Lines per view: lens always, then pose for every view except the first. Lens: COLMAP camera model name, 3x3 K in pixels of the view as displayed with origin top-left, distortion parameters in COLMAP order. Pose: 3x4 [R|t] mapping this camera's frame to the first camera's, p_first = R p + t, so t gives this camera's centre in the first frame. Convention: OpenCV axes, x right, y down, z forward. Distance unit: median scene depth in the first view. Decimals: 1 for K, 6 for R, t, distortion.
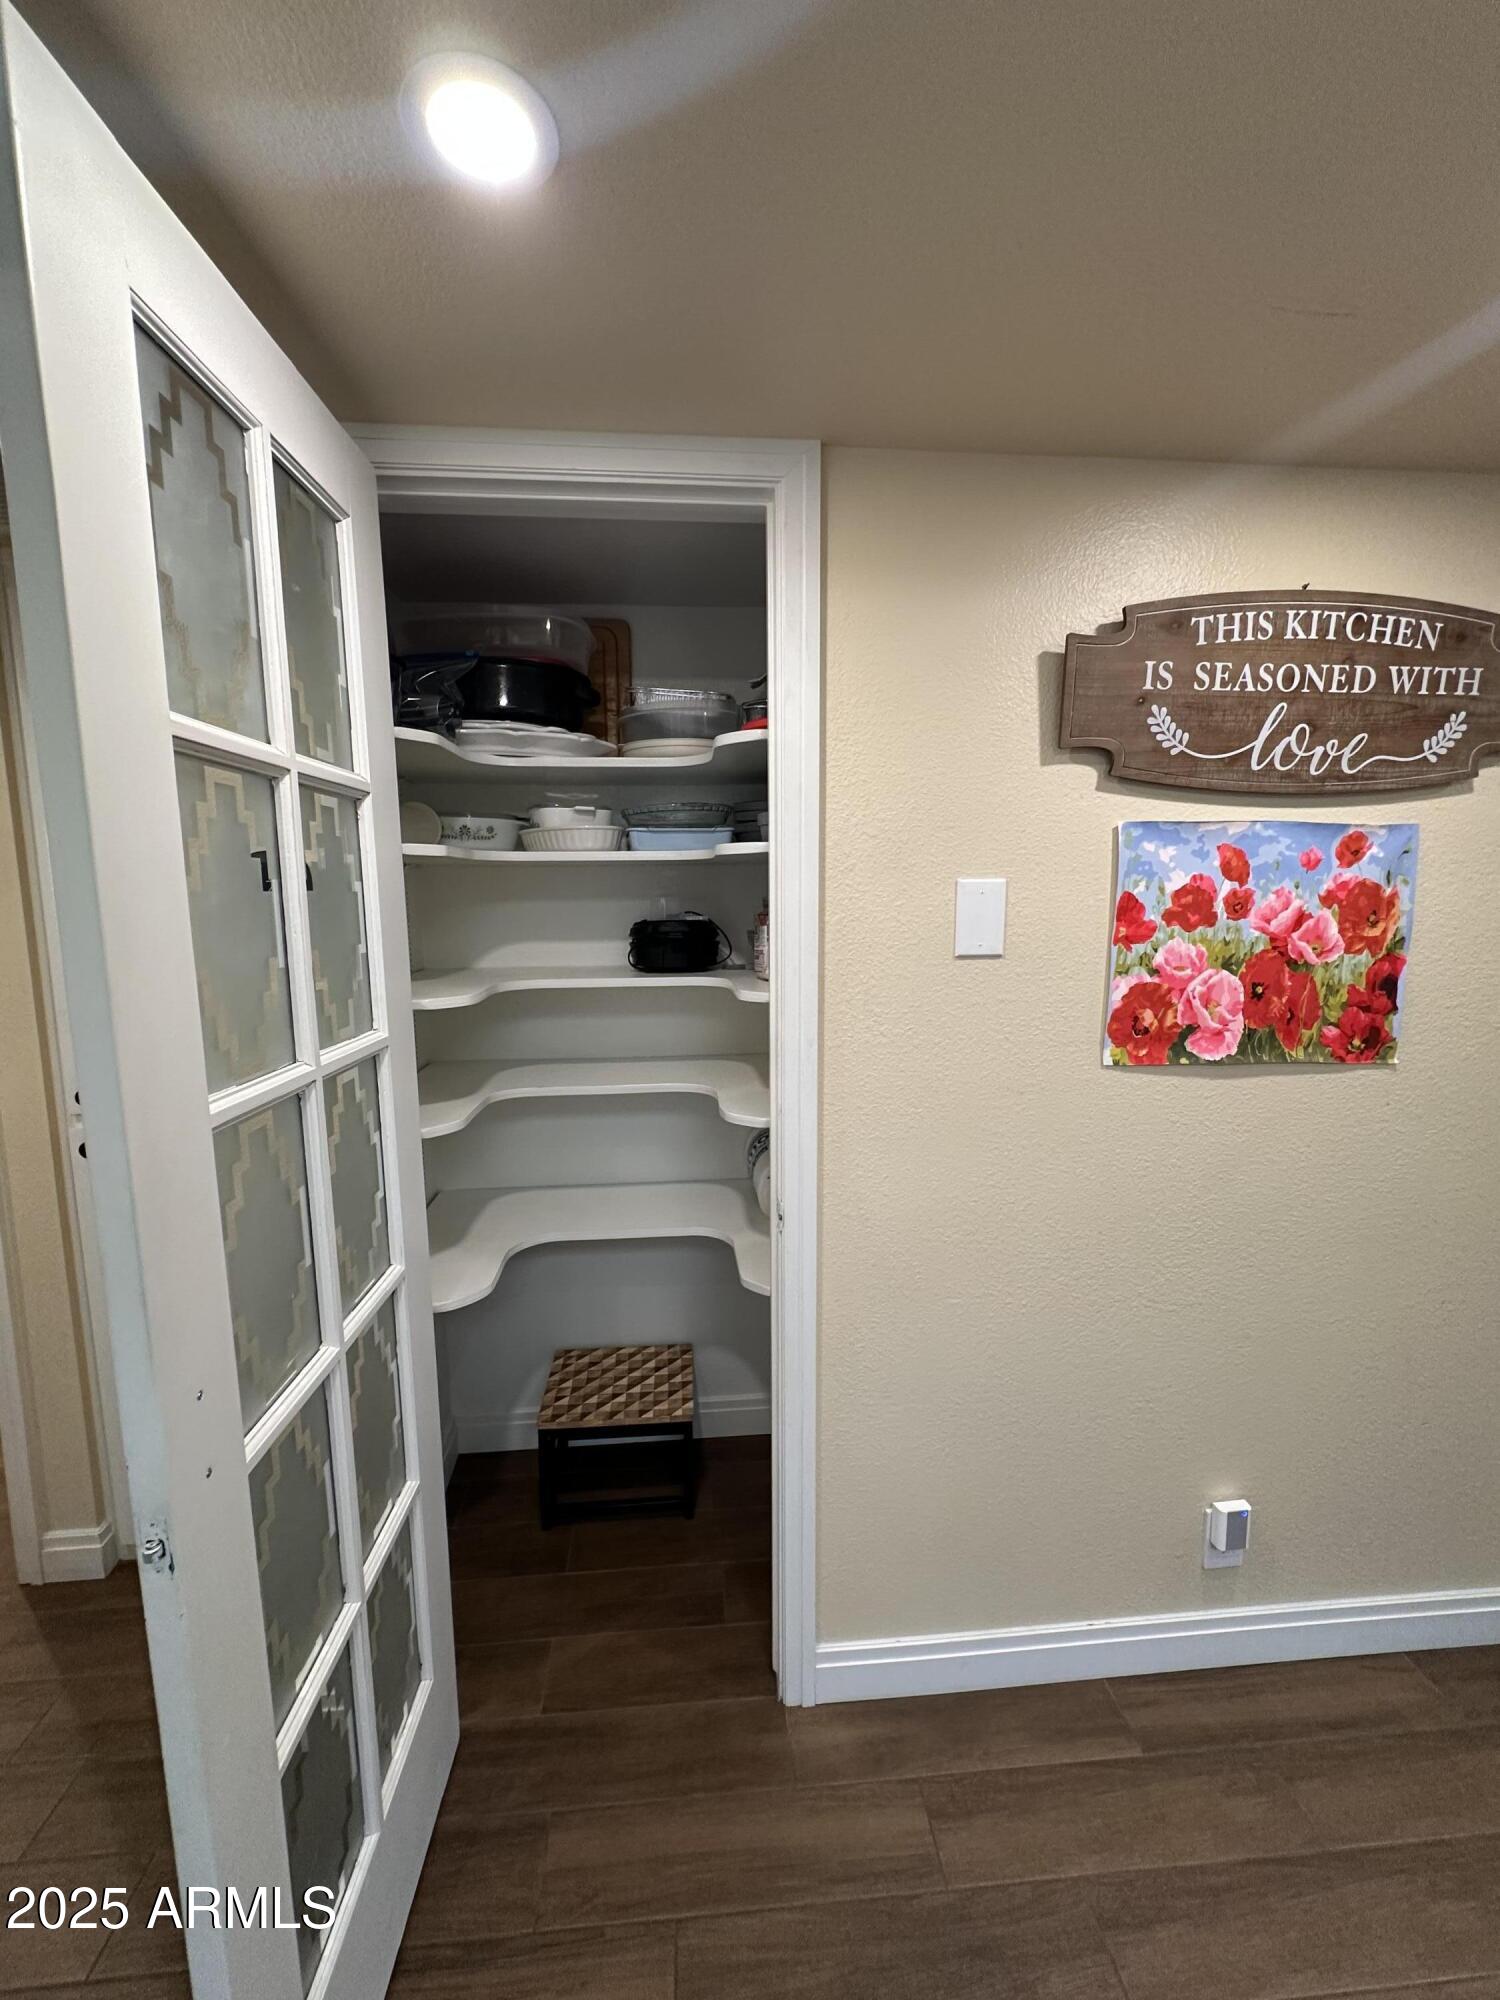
lens RADIAL K [[797.7, 0, 758.9], [0, 797.7, 997.8], [0, 0, 1]] dist [-0.003662, 0.000885]
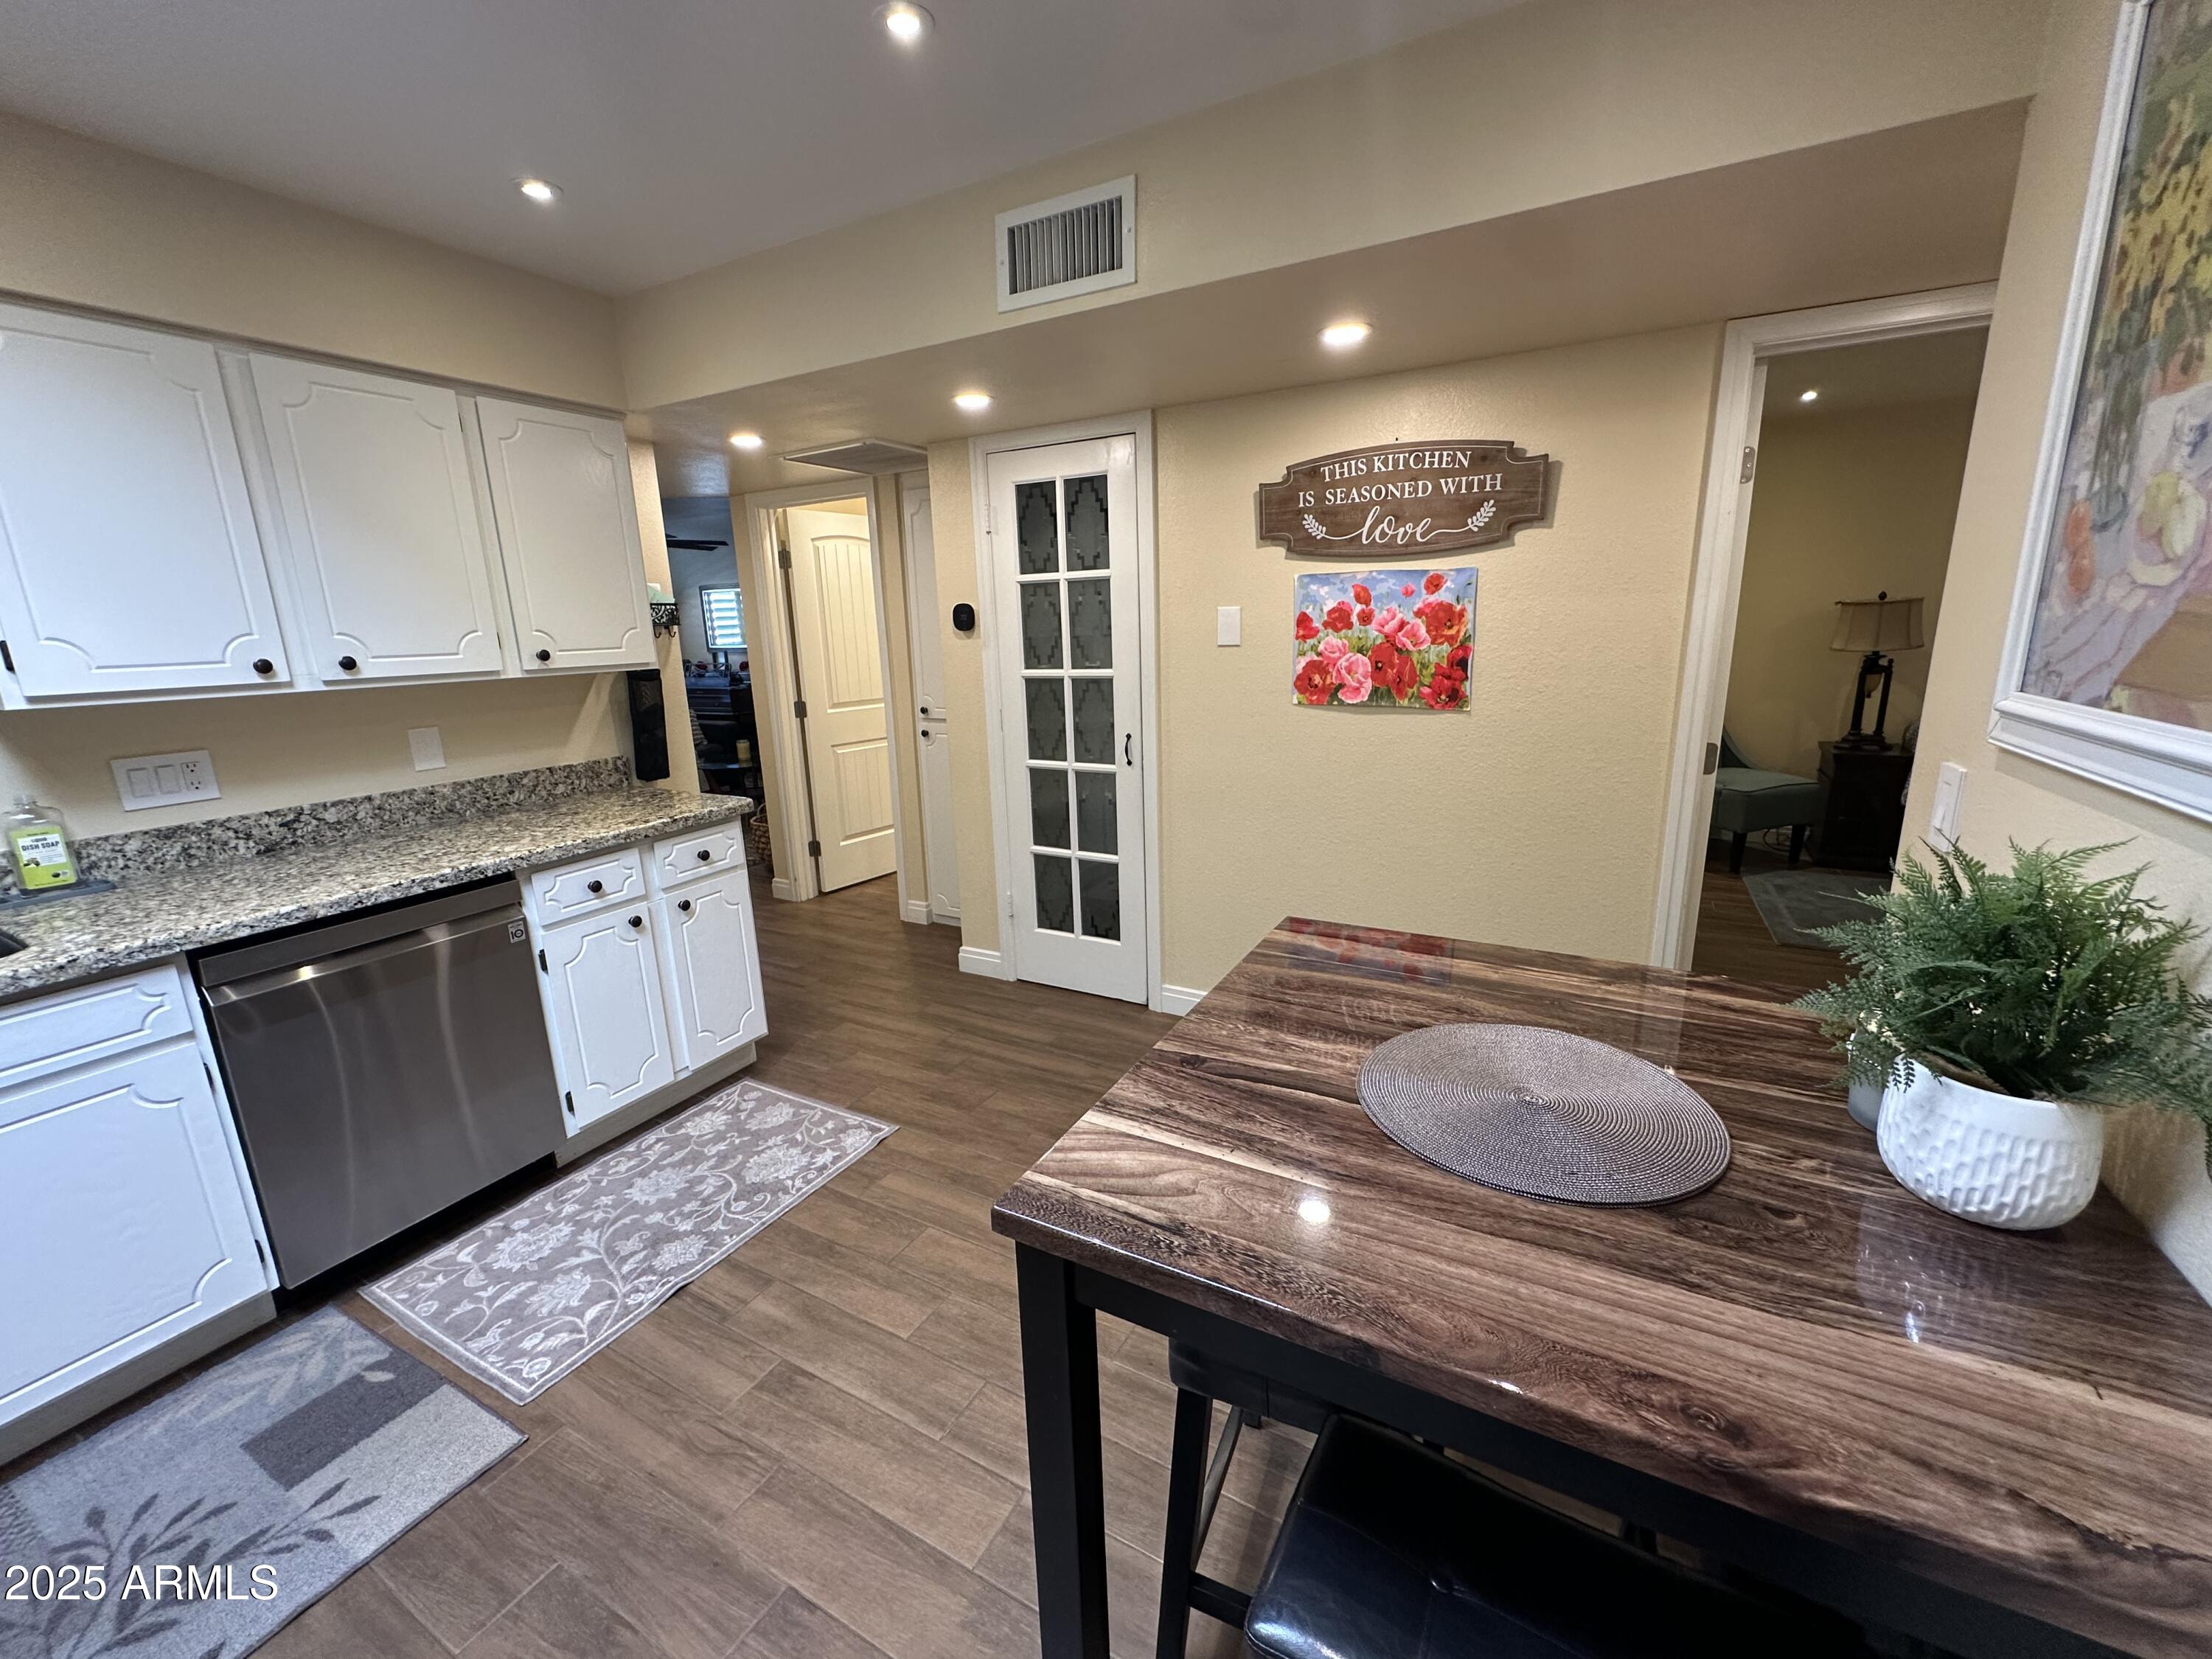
lens RADIAL K [[882.2, 0, 1103.1], [0, 882.2, 825.7], [0, 0, 1]] dist [-0.003662, 0.000885]
pose [[0.829370, 0.111311, -0.547498, 1.270653], [-0.050558, 0.990884, 0.124868, 0.136104], [0.556407, -0.075882, 0.827438, -1.058421]]
